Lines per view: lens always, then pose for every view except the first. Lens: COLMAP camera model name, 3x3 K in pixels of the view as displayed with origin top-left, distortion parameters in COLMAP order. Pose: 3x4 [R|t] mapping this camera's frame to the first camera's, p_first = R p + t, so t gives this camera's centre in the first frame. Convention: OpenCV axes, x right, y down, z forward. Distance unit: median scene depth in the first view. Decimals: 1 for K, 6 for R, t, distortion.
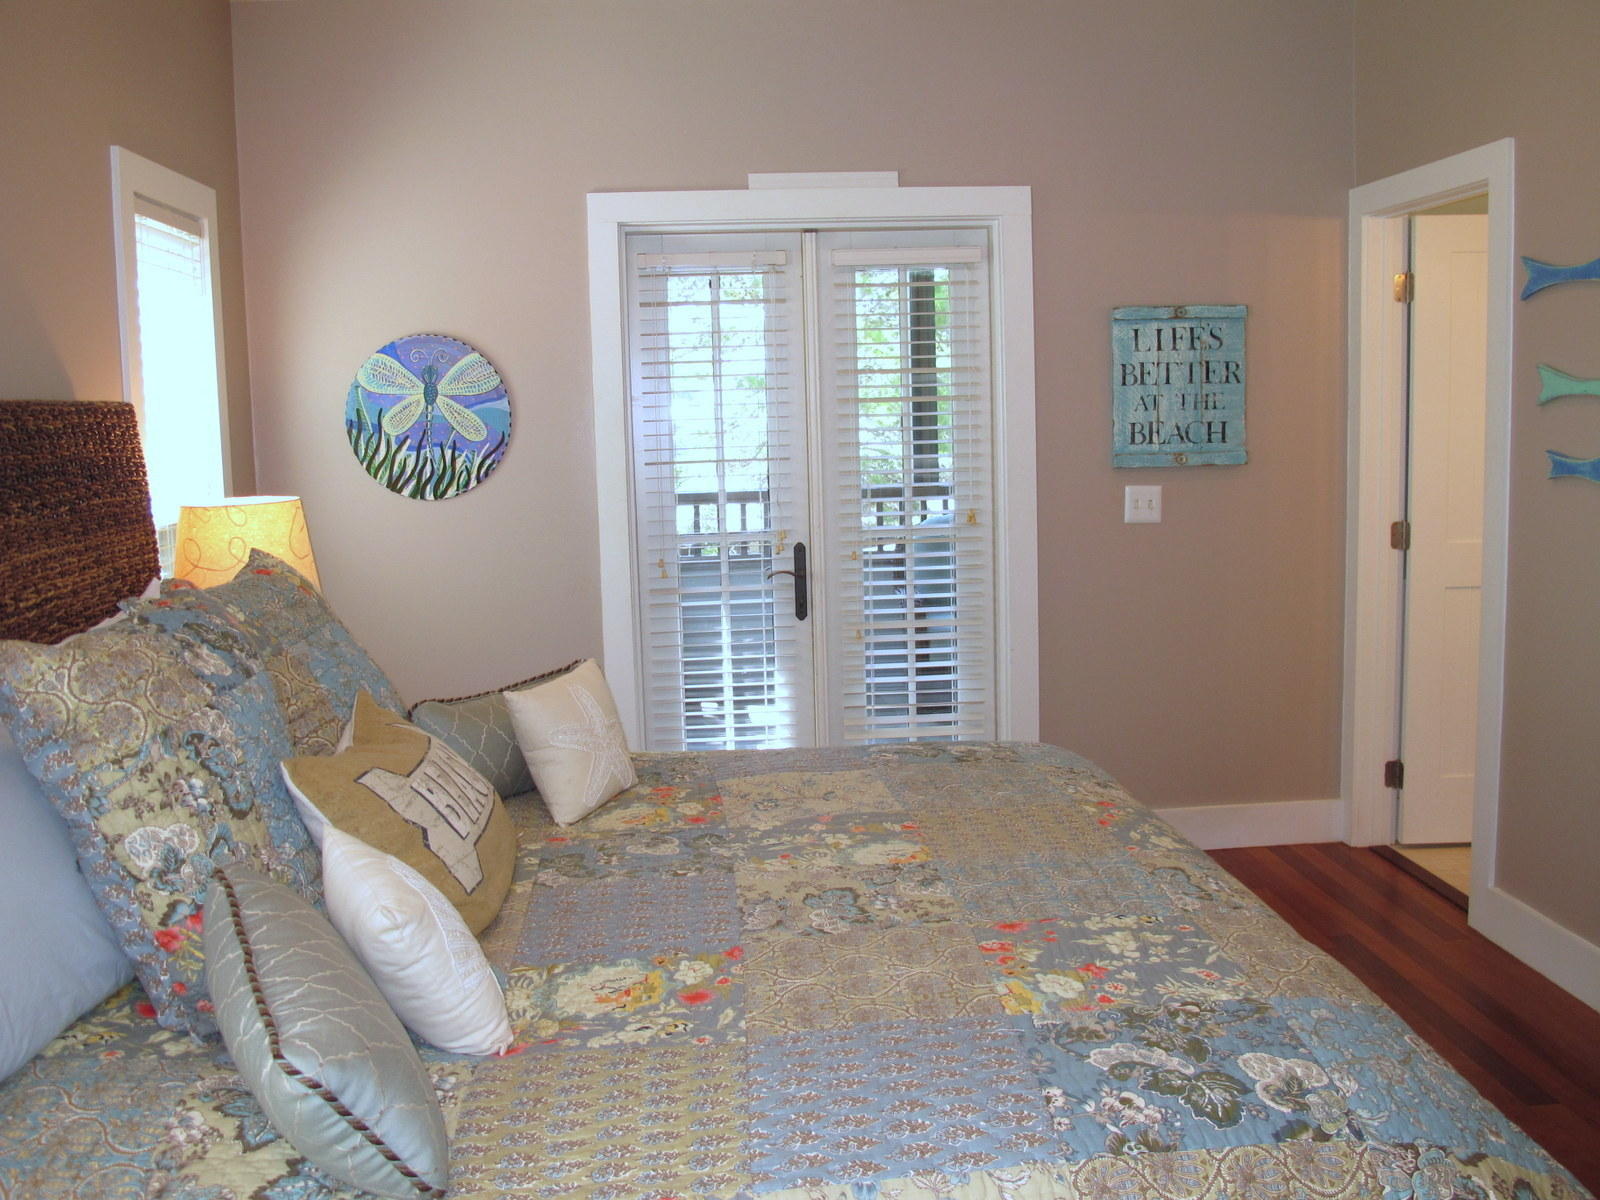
lens RADIAL K [[1458.4, 0, 797.4], [0, 1458.4, 573.9], [0, 0, 1]] dist [-0.138216, 0.104652]
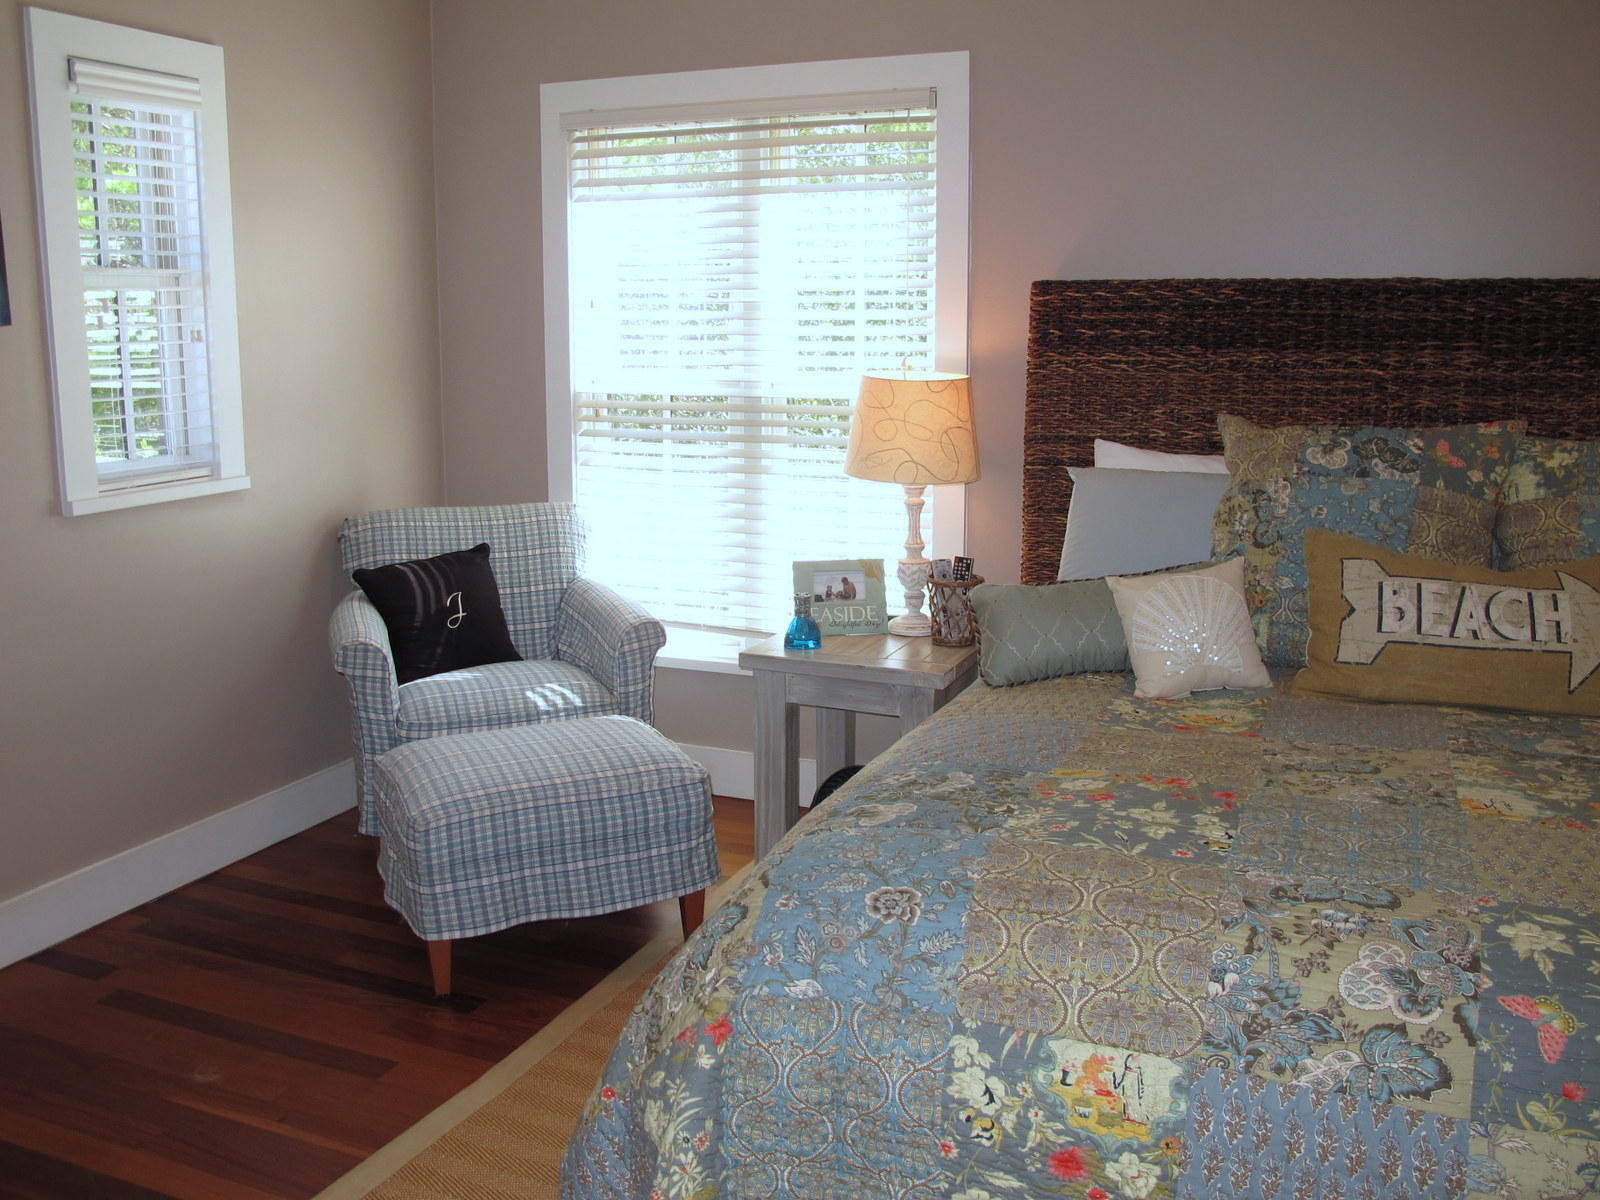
lens RADIAL K [[1458.4, 0, 797.4], [0, 1458.4, 573.9], [0, 0, 1]] dist [-0.138216, 0.104652]
pose [[-0.446682, 0.183529, -0.875667, 1.211108], [-0.087344, 0.965114, 0.246830, -0.147312], [0.890419, 0.186739, -0.415069, 1.159201]]
